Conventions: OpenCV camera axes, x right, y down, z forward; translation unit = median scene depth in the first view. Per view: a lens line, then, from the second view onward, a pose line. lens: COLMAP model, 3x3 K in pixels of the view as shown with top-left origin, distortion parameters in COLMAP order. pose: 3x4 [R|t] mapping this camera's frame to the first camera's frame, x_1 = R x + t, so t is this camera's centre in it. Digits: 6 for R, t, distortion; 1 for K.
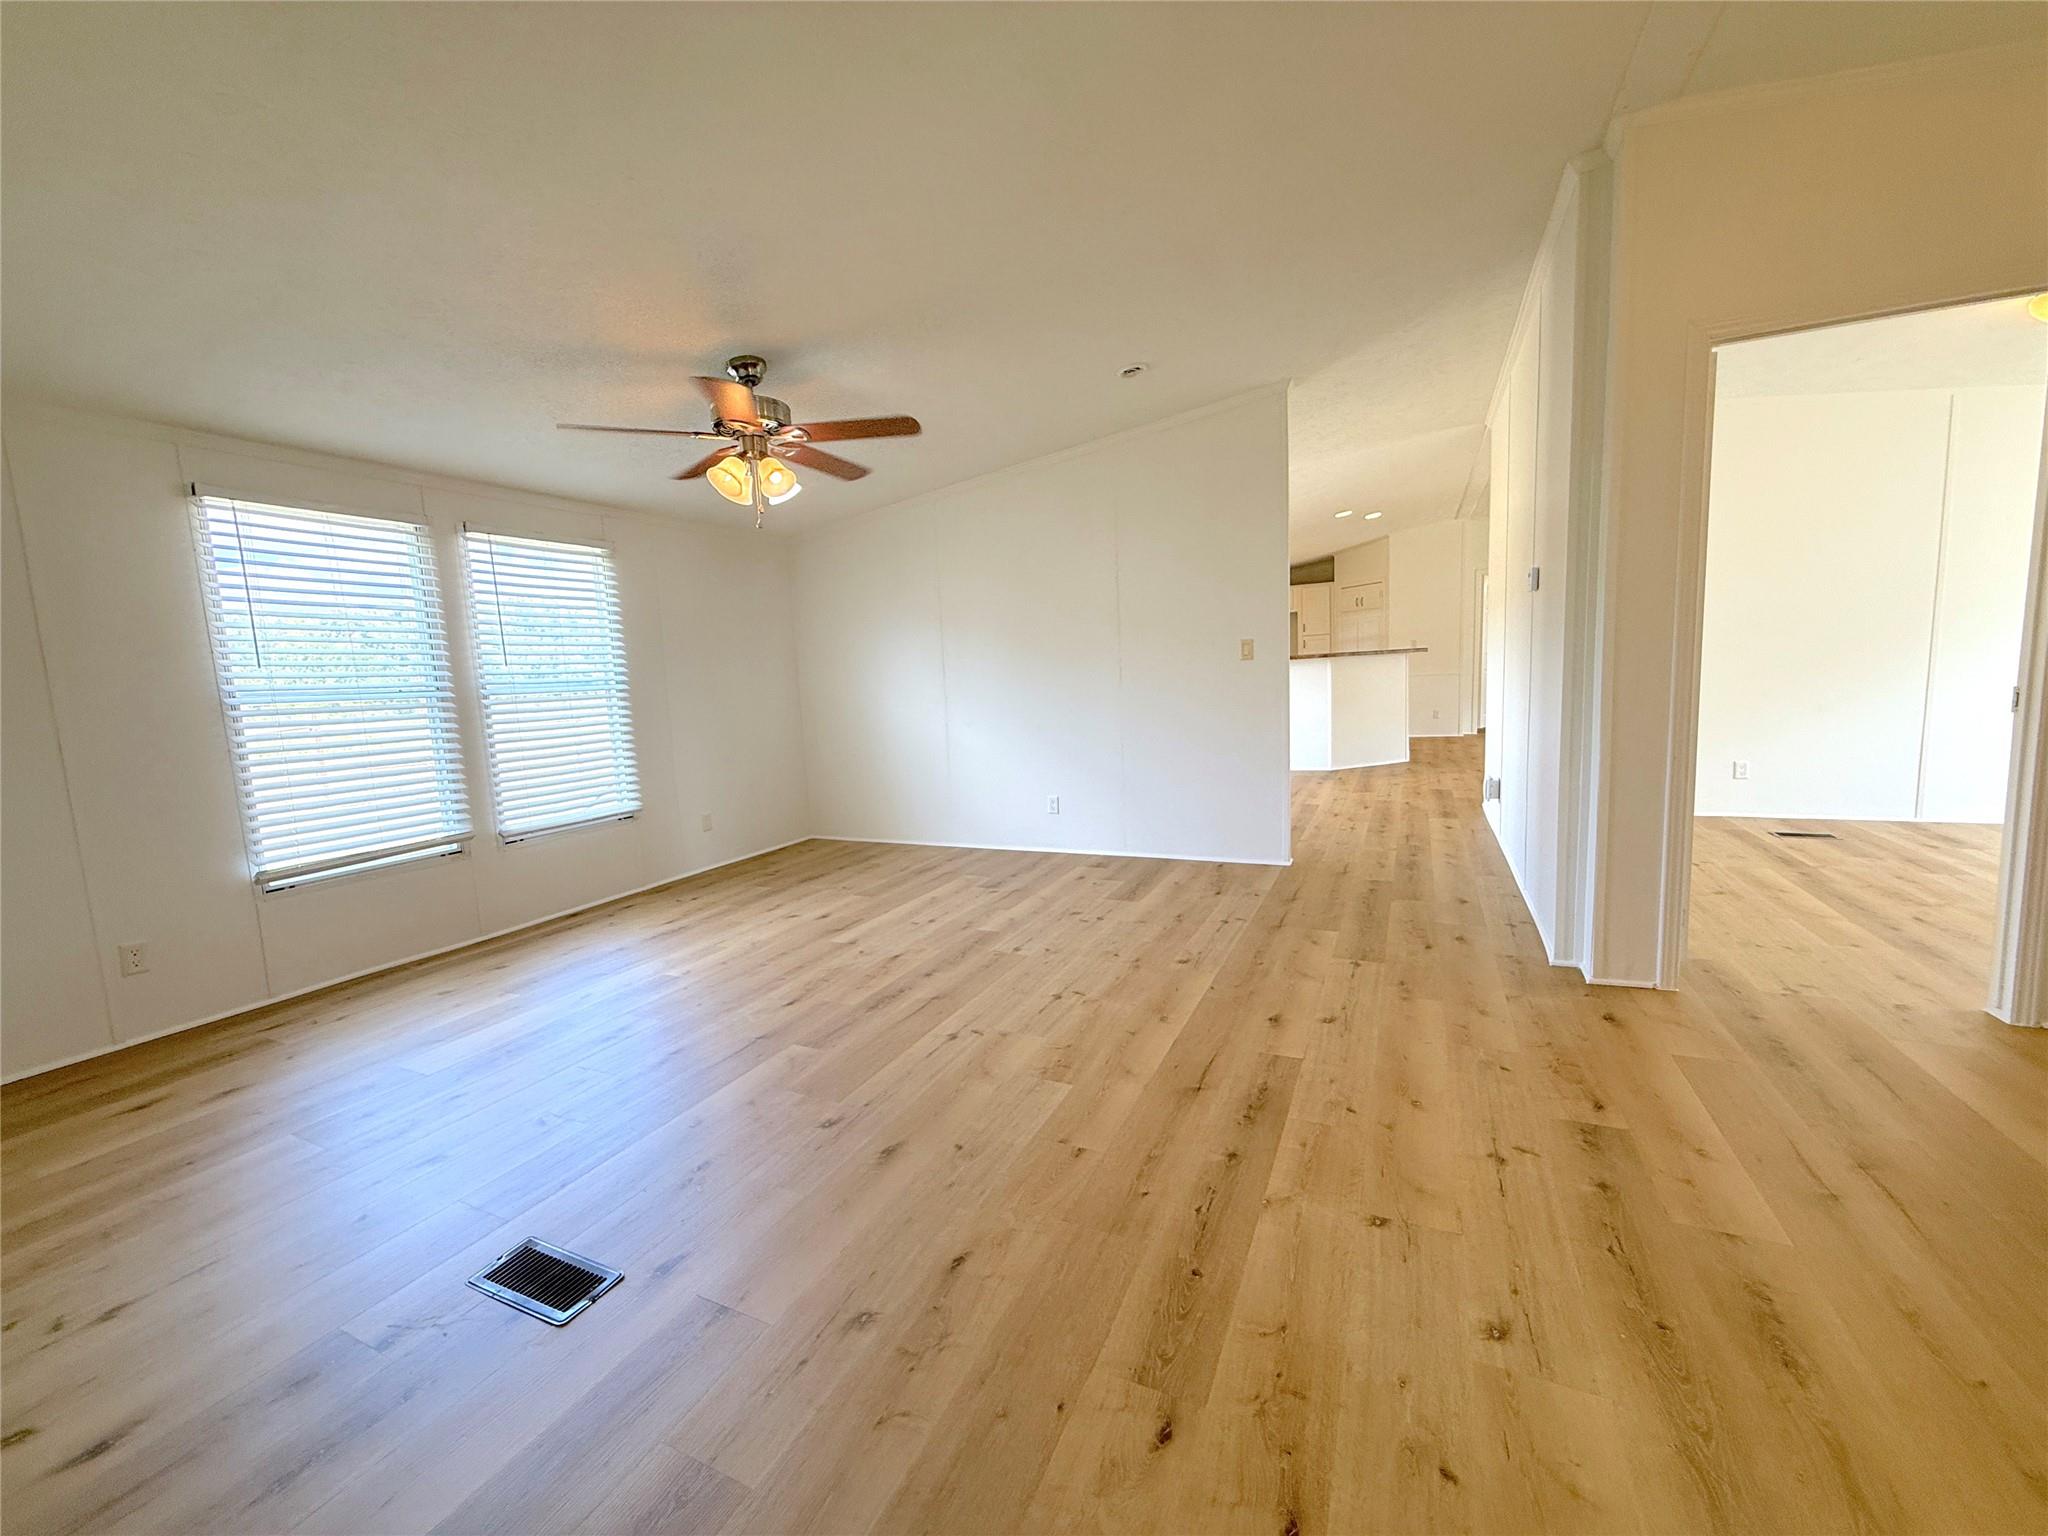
lens RADIAL K [[815.1, 0, 1018.7], [0, 815.1, 772.7], [0, 0, 1]] dist [-0.001761, 0.000822]
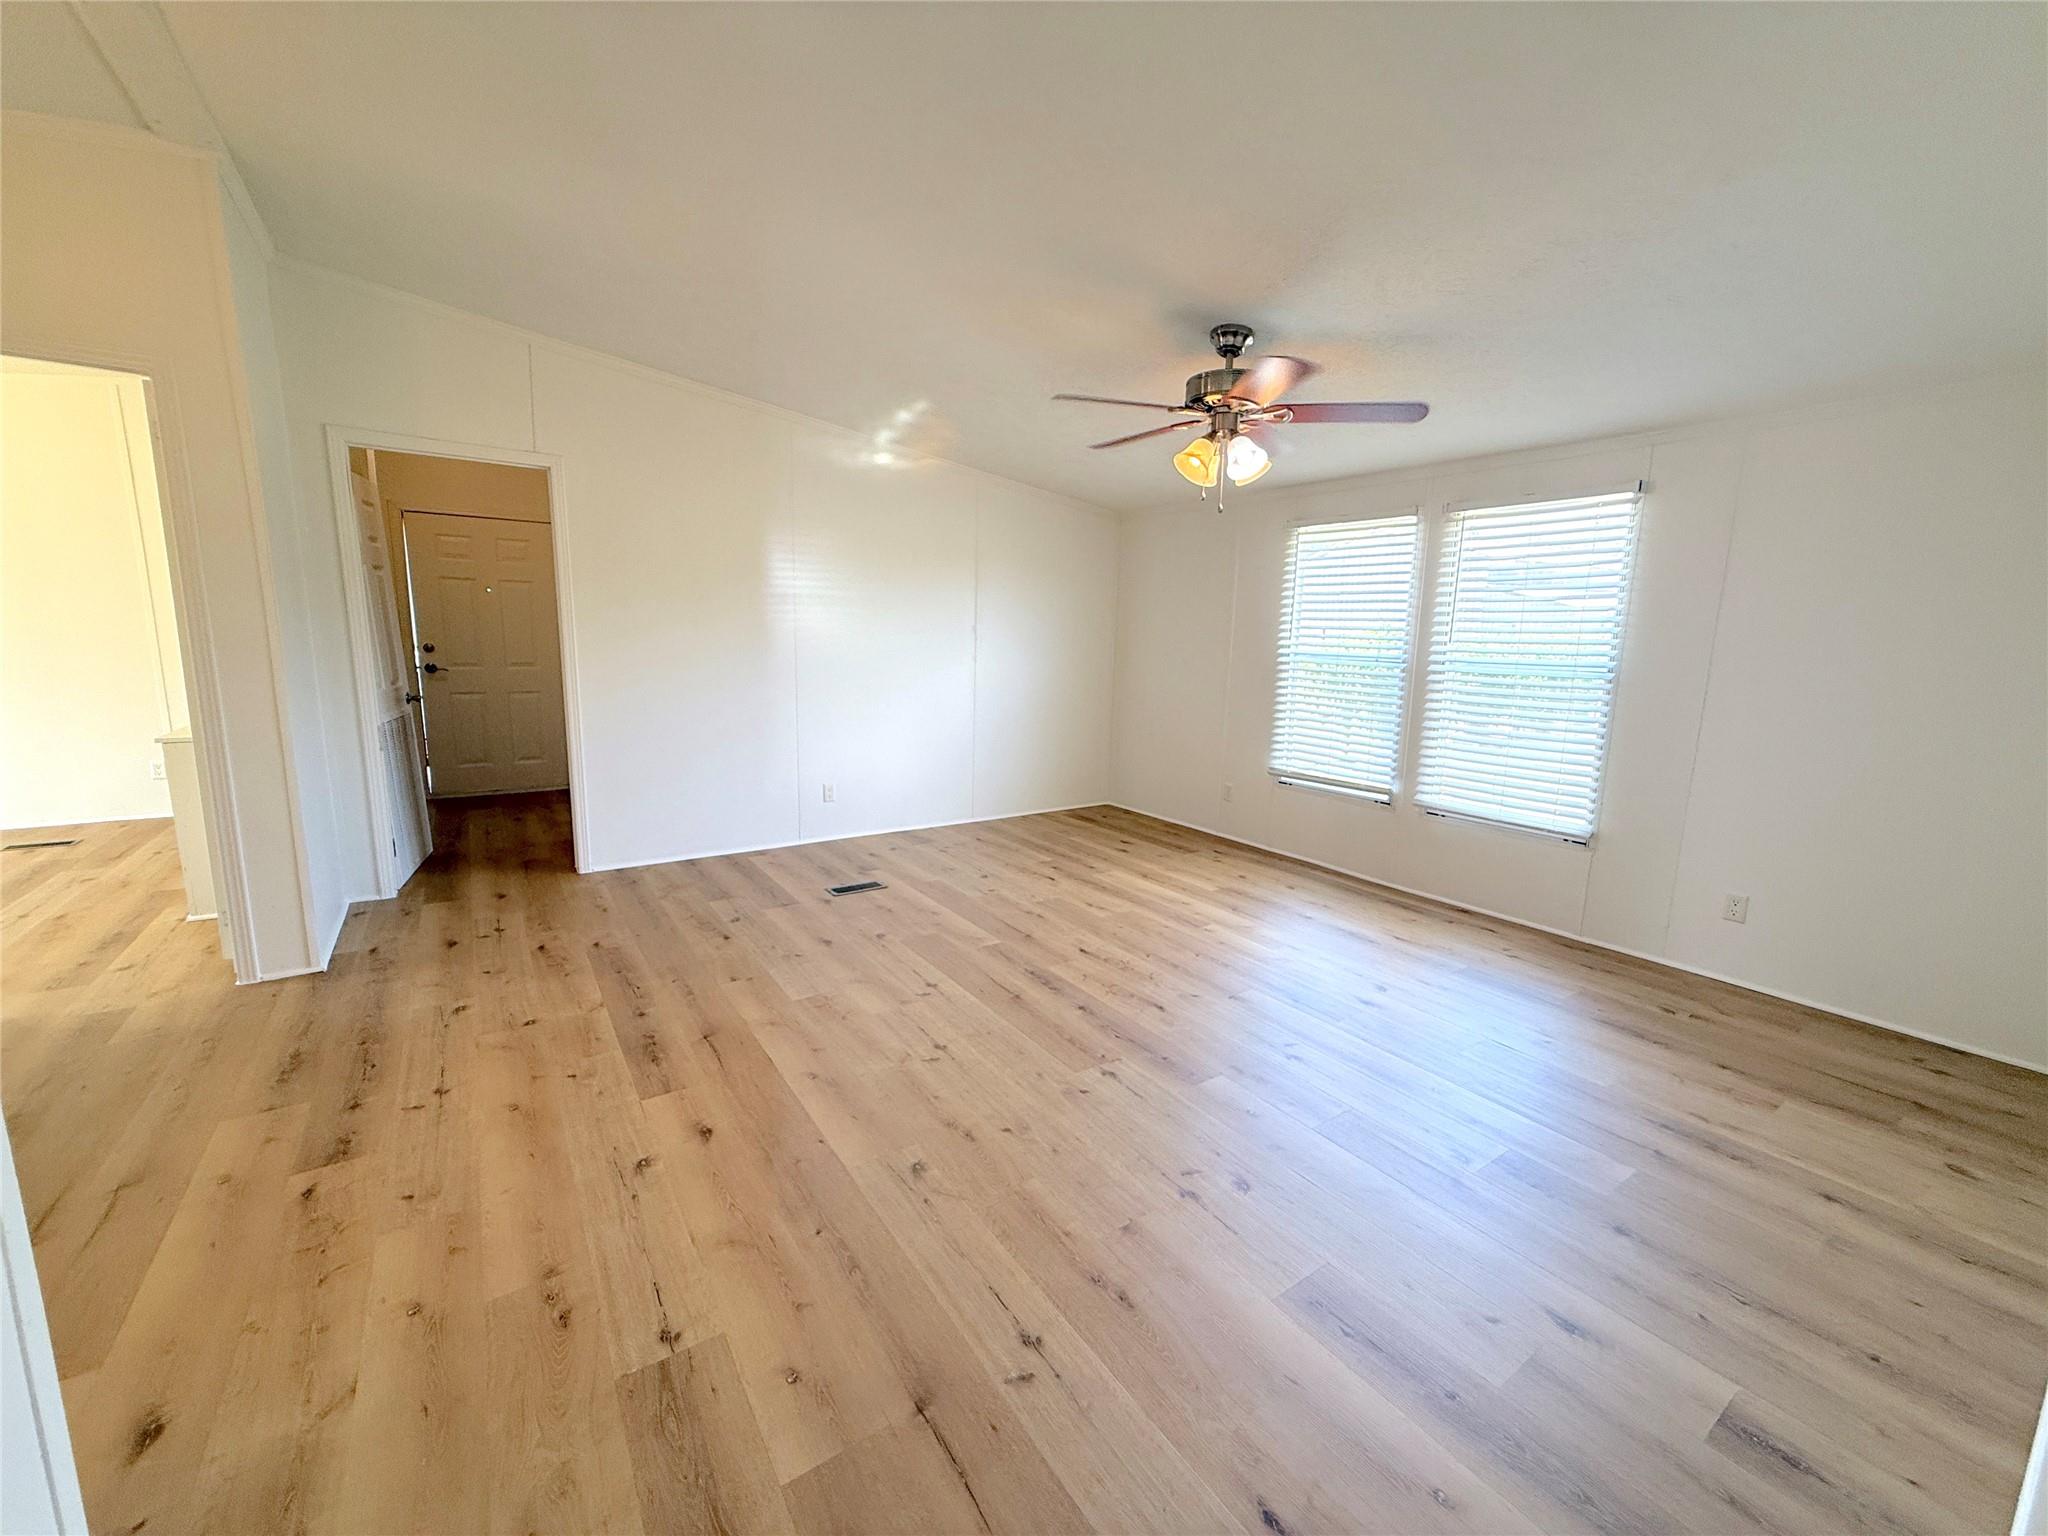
lens RADIAL K [[815.1, 0, 1018.7], [0, 815.1, 772.7], [0, 0, 1]] dist [-0.001761, 0.000822]
pose [[-0.505997, 0.184104, -0.842658, 0.773924], [-0.102457, 0.957209, 0.270654, -0.292490], [0.856429, 0.223286, -0.465482, 1.564559]]
